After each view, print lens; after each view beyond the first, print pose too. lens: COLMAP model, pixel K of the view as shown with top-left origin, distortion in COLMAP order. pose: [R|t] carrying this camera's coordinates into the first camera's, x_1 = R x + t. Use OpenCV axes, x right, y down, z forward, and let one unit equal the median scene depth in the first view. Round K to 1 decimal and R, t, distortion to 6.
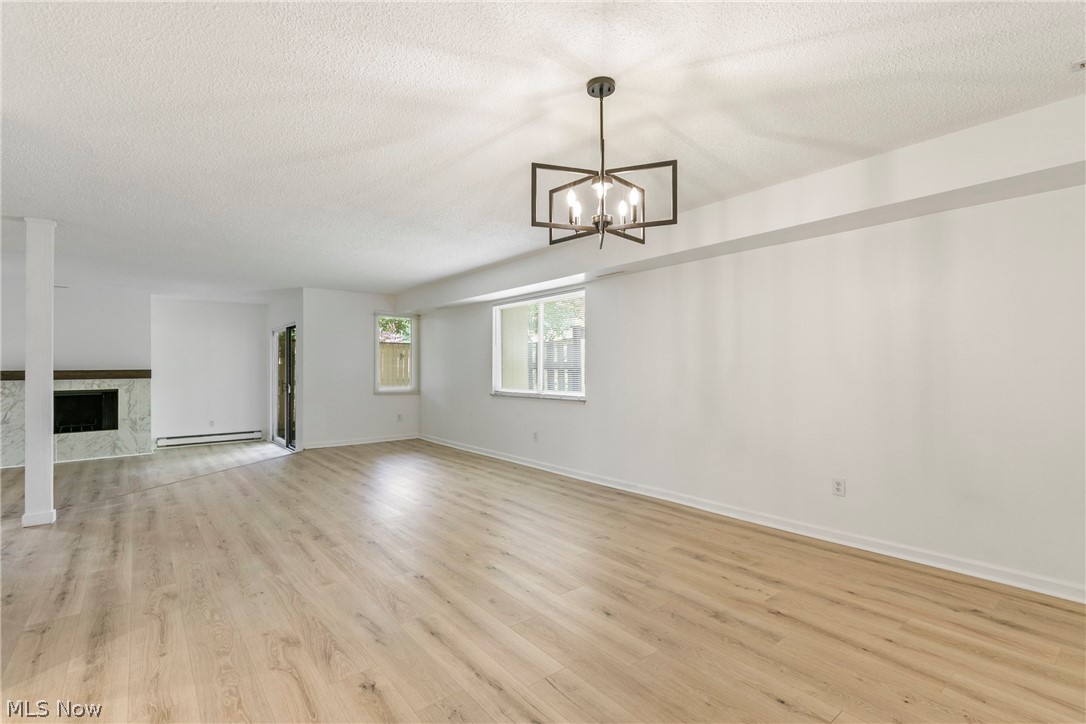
lens RADIAL K [[494.3, 0, 543.2], [0, 494.3, 363.2], [0, 0, 1]] dist [0.008616, -0.001441]
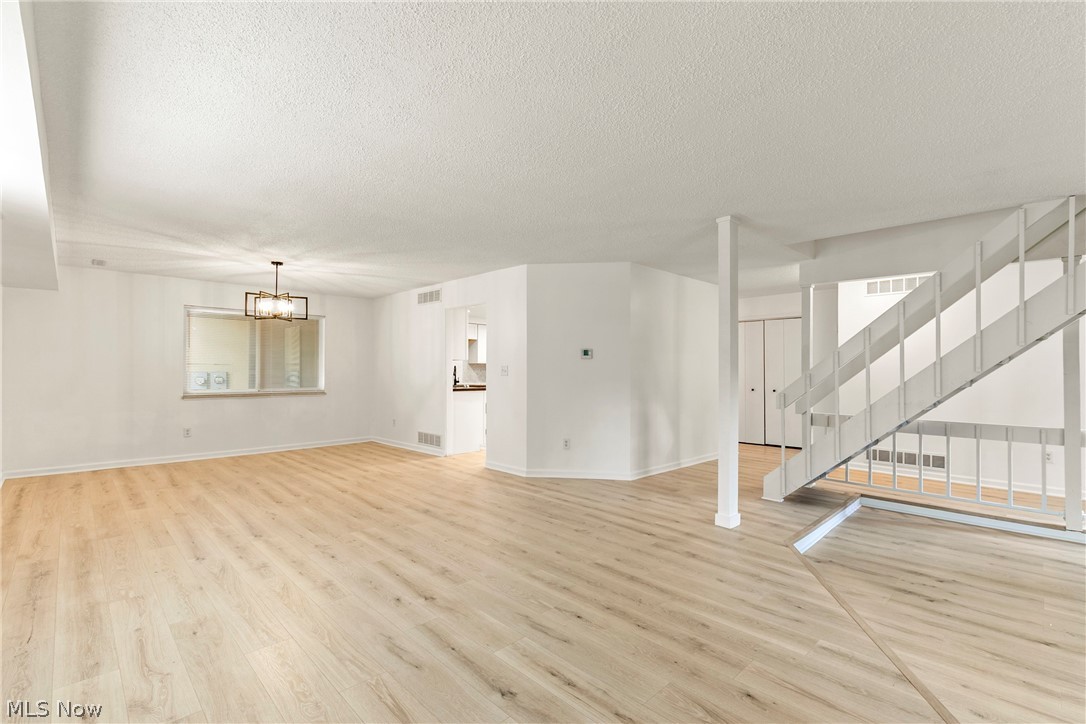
lens RADIAL K [[494.3, 0, 541.0], [0, 494.3, 372.7], [0, 0, 1]] dist [0.008616, -0.001441]
pose [[-0.997136, 0.004106, -0.075518, -0.326588], [0.004335, 0.999986, -0.002865, 0.010933], [0.075505, -0.003184, -0.997140, 1.126920]]
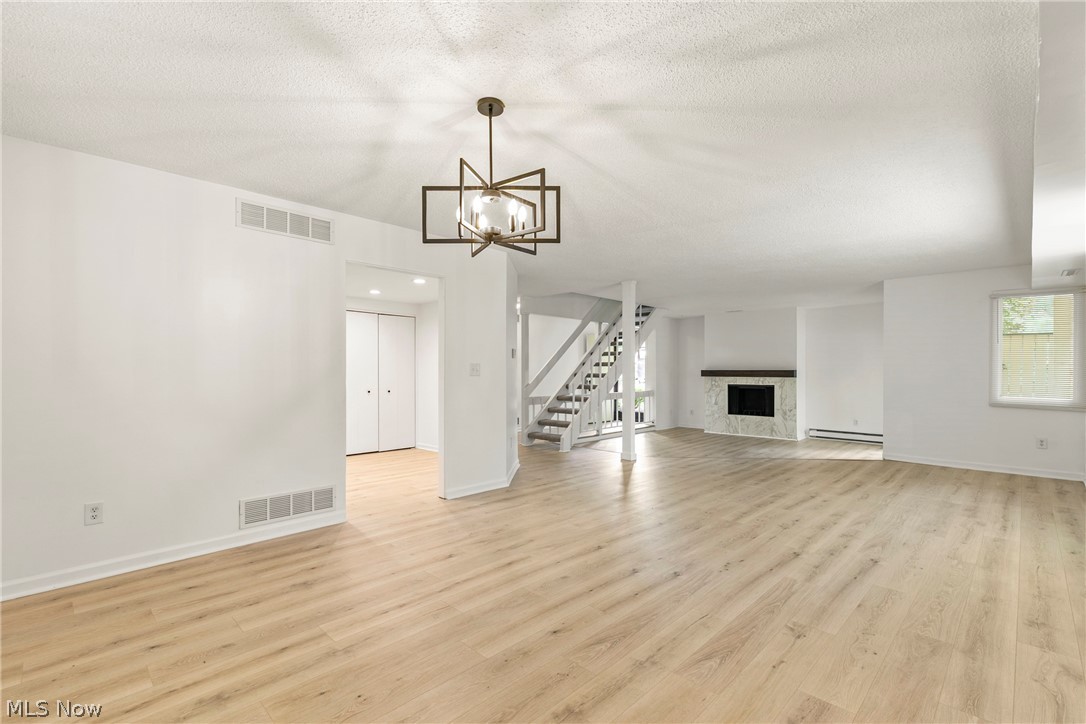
lens RADIAL K [[494.3, 0, 543.9], [0, 494.3, 368.0], [0, 0, 1]] dist [0.008616, -0.001441]
pose [[0.113117, 0.002371, -0.993579, 0.363885], [0.005857, 0.999978, 0.003054, 0.001396], [0.993564, -0.006164, 0.113101, 0.301187]]
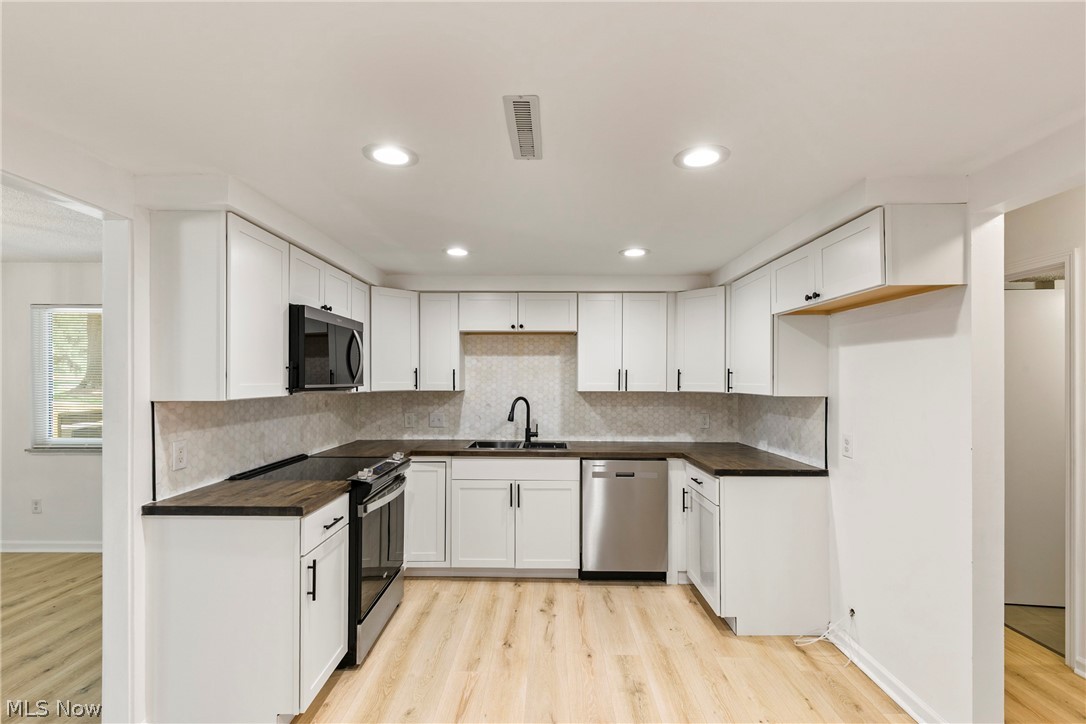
lens RADIAL K [[494.3, 0, 539.0], [0, 494.3, 378.8], [0, 0, 1]] dist [0.008616, -0.001441]
pose [[-0.761910, 0.001882, 0.647680, -0.572499], [-0.000344, 0.999994, -0.003310, -0.031010], [-0.647682, -0.002744, -0.761906, 0.196465]]
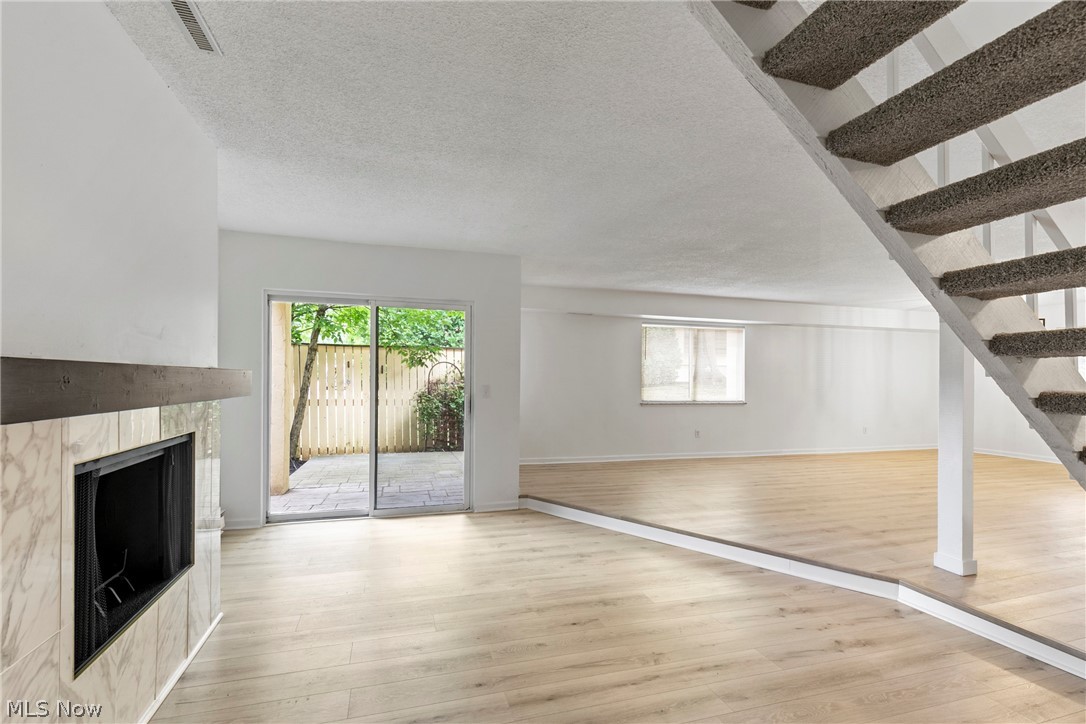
lens RADIAL K [[494.3, 0, 539.0], [0, 494.3, 385.7], [0, 0, 1]] dist [0.008616, -0.001441]
pose [[0.400706, 0.005598, 0.916190, -1.151017], [-0.016224, 0.999868, 0.000986, 0.020517], [-0.916063, -0.015259, 0.400744, 0.752025]]
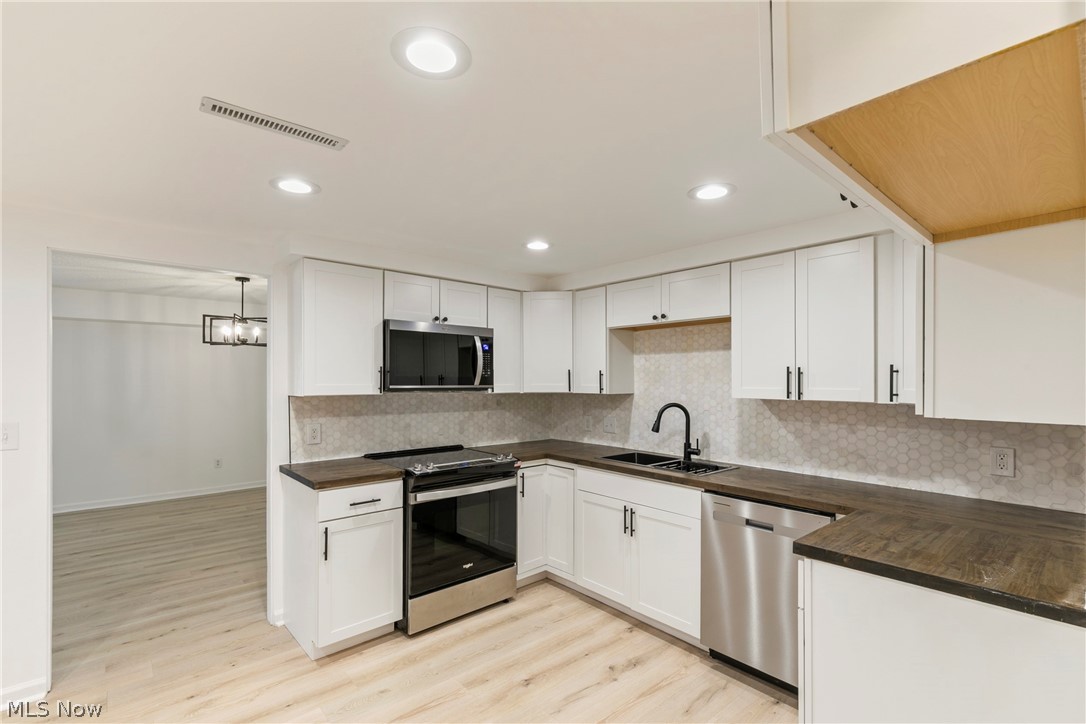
lens RADIAL K [[494.3, 0, 538.4], [0, 494.3, 380.7], [0, 0, 1]] dist [0.008616, -0.001441]
pose [[-0.025742, 0.001915, 0.999667, -0.643770], [-0.004576, 0.999987, -0.002033, -0.031565], [-0.999658, -0.004627, -0.025733, -0.078572]]
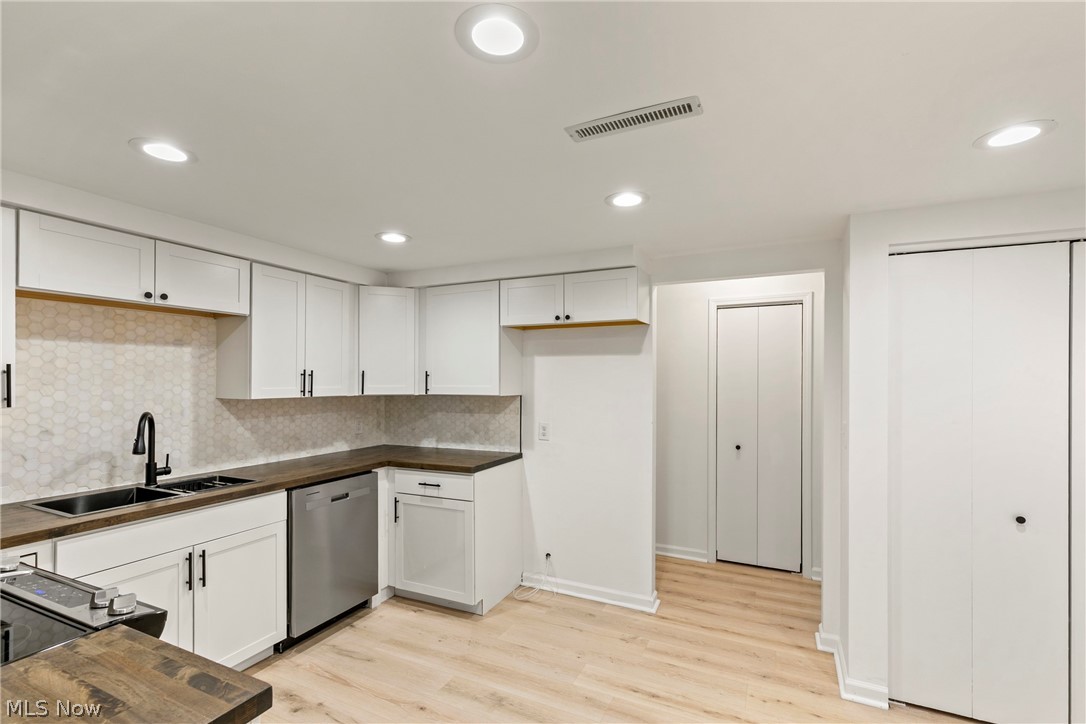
lens RADIAL K [[494.3, 0, 544.5], [0, 494.3, 383.3], [0, 0, 1]] dist [0.008616, -0.001441]
pose [[-0.907901, 0.007332, -0.419120, -0.301754], [0.004393, 0.999959, 0.007977, -0.033897], [0.419161, 0.005401, -0.907896, 0.206773]]
